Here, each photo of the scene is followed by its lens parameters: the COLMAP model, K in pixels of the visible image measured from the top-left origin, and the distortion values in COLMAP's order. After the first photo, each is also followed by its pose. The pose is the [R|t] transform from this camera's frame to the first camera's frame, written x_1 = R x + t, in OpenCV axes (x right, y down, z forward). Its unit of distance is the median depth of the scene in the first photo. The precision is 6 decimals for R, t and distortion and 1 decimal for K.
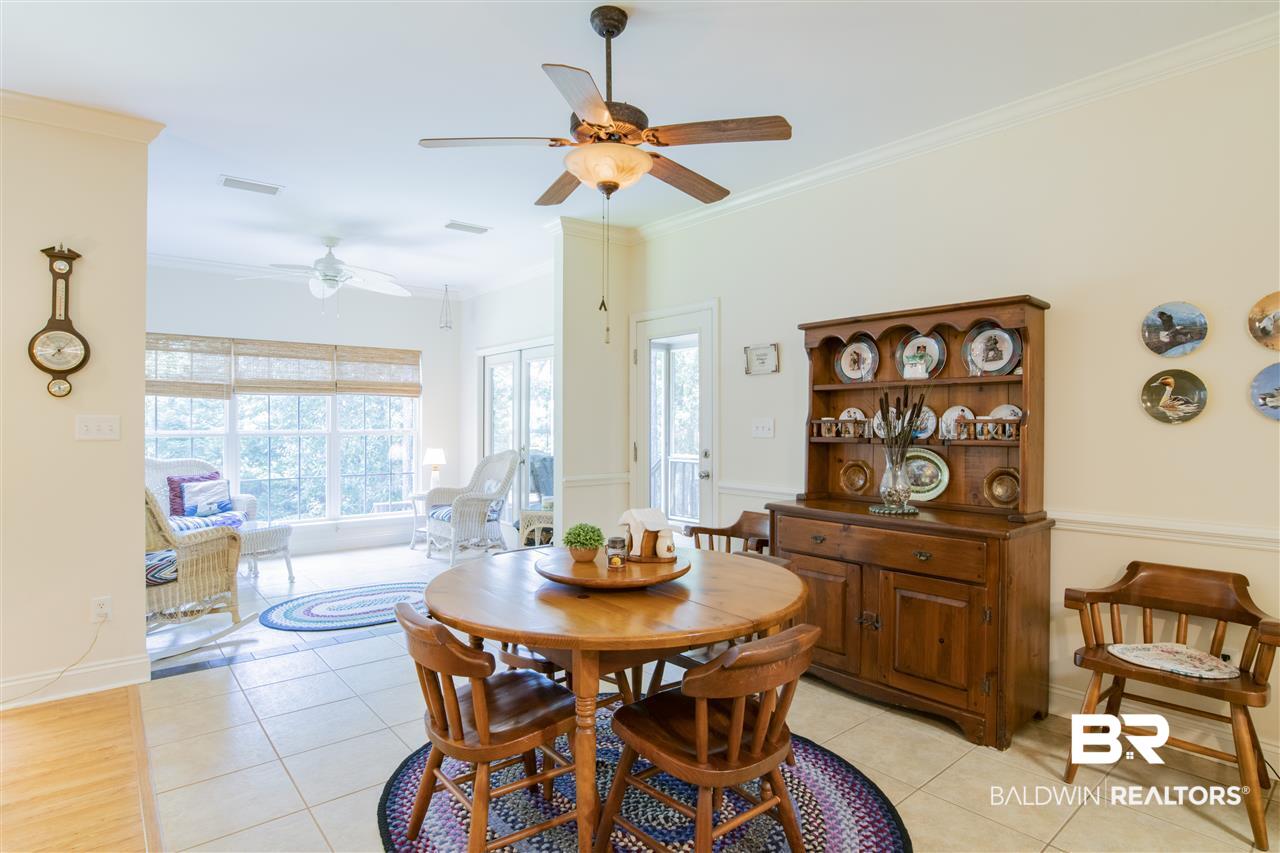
lens RADIAL K [[654.0, 0, 640.0], [0, 654.0, 426.5], [0, 0, 1]] dist [-0.061141, 0.019741]
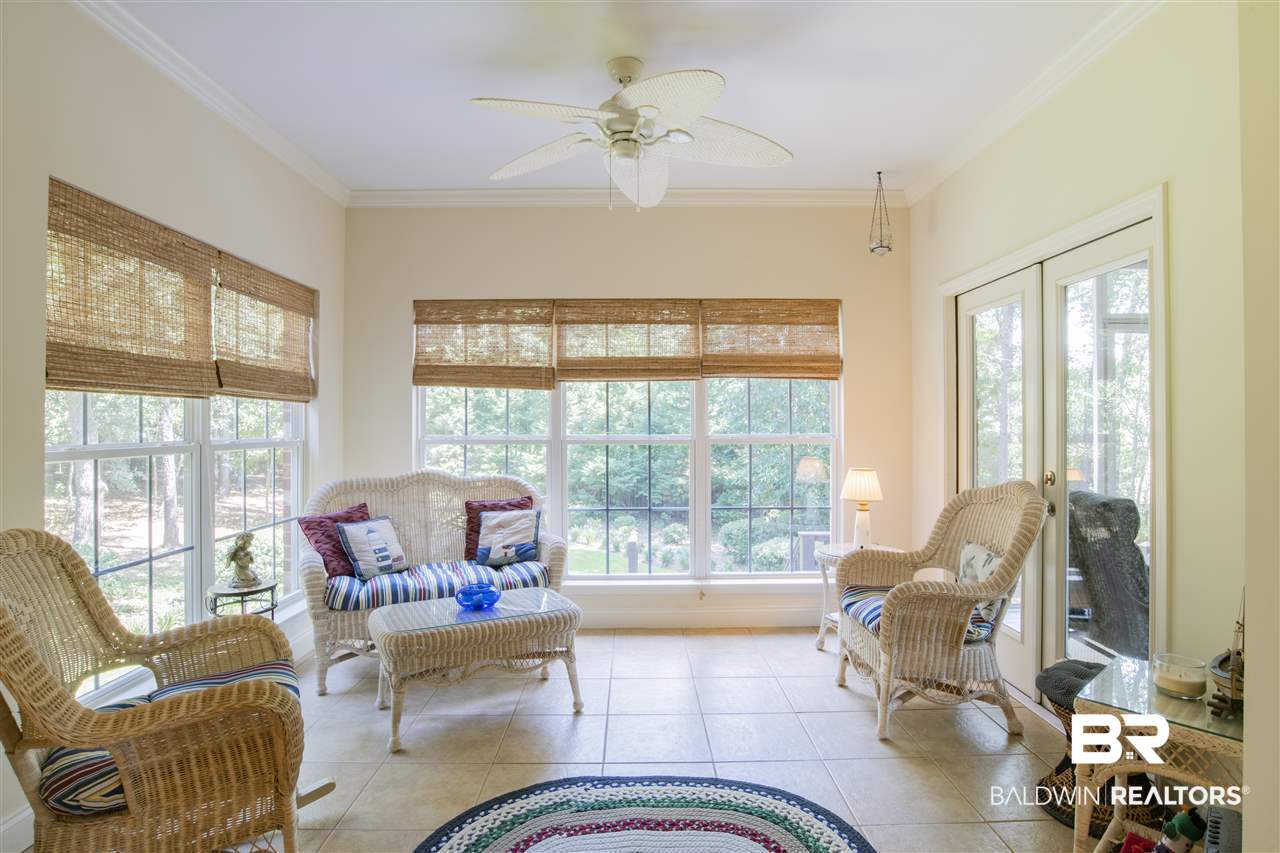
lens RADIAL K [[654.0, 0, 640.0], [0, 654.0, 426.5], [0, 0, 1]] dist [-0.061141, 0.019741]
pose [[0.772530, -0.000537, -0.634979, -0.122591], [-0.000853, 0.999998, -0.001884, -0.001840], [0.634978, 0.001997, 0.772527, 0.498806]]
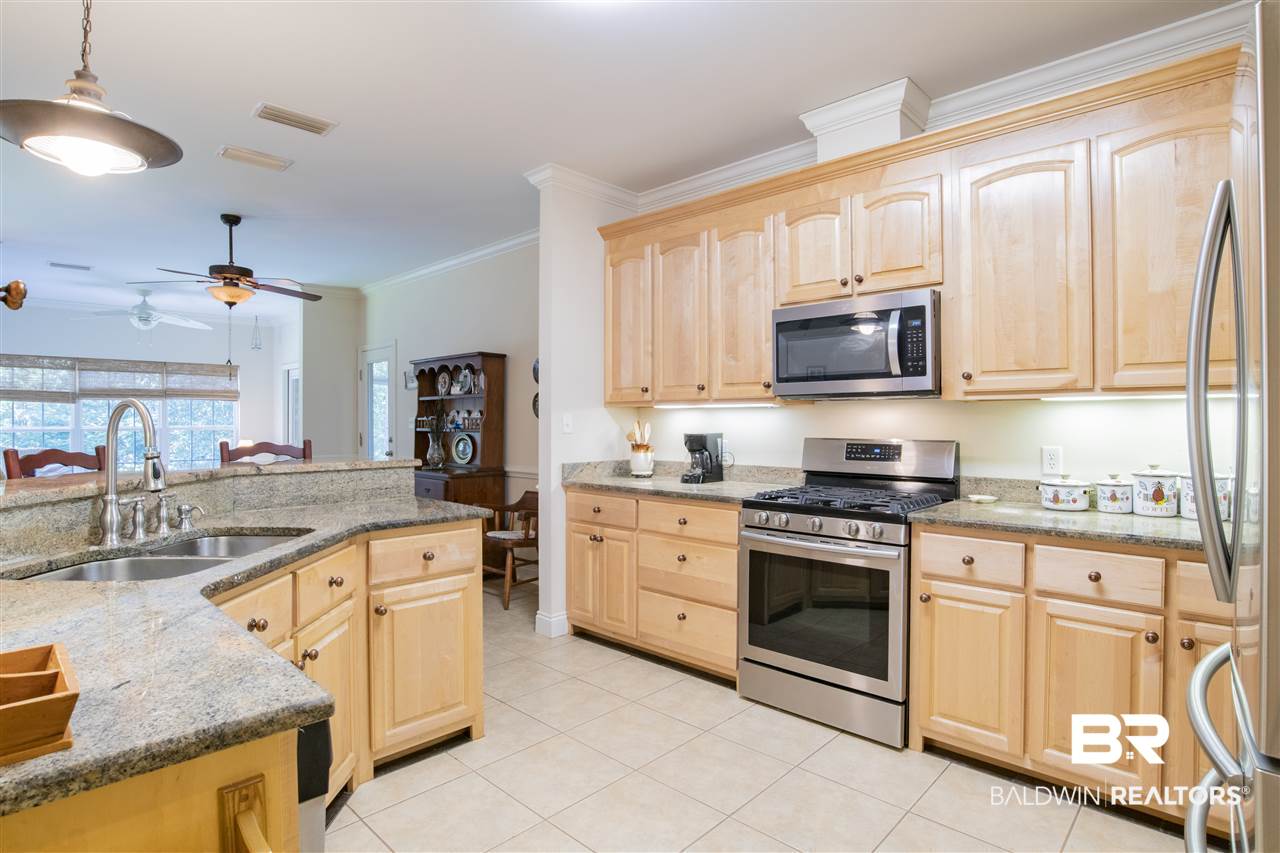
lens RADIAL K [[654.0, 0, 640.0], [0, 654.0, 426.5], [0, 0, 1]] dist [-0.061141, 0.019741]
pose [[0.994464, -0.003434, 0.105019, 0.369957], [0.002951, 0.999984, 0.004759, 0.002330], [-0.105034, -0.004423, 0.994459, -0.405513]]
